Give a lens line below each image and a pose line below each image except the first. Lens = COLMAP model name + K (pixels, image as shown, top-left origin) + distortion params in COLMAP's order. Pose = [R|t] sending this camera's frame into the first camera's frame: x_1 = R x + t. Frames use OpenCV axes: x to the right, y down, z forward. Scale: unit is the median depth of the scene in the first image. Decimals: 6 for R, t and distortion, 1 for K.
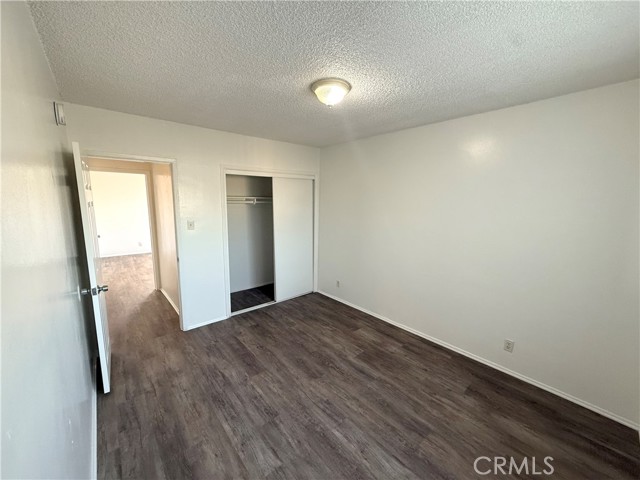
lens RADIAL K [[255.7, 0, 318.3], [0, 255.7, 241.2], [0, 0, 1]] dist [-0.000982, 0.000160]
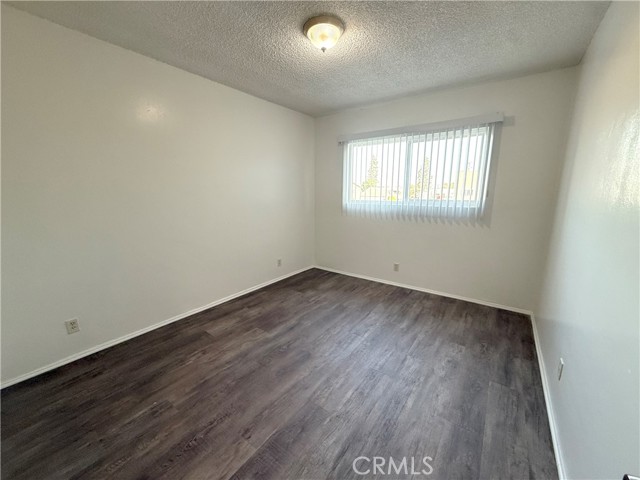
lens RADIAL K [[255.7, 0, 318.3], [0, 255.7, 241.2], [0, 0, 1]] dist [-0.000982, 0.000160]
pose [[-0.225811, -0.206002, 0.952141, -0.746286], [0.149683, 0.958442, 0.242864, -0.058588], [-0.962603, 0.197361, -0.185592, 0.995902]]
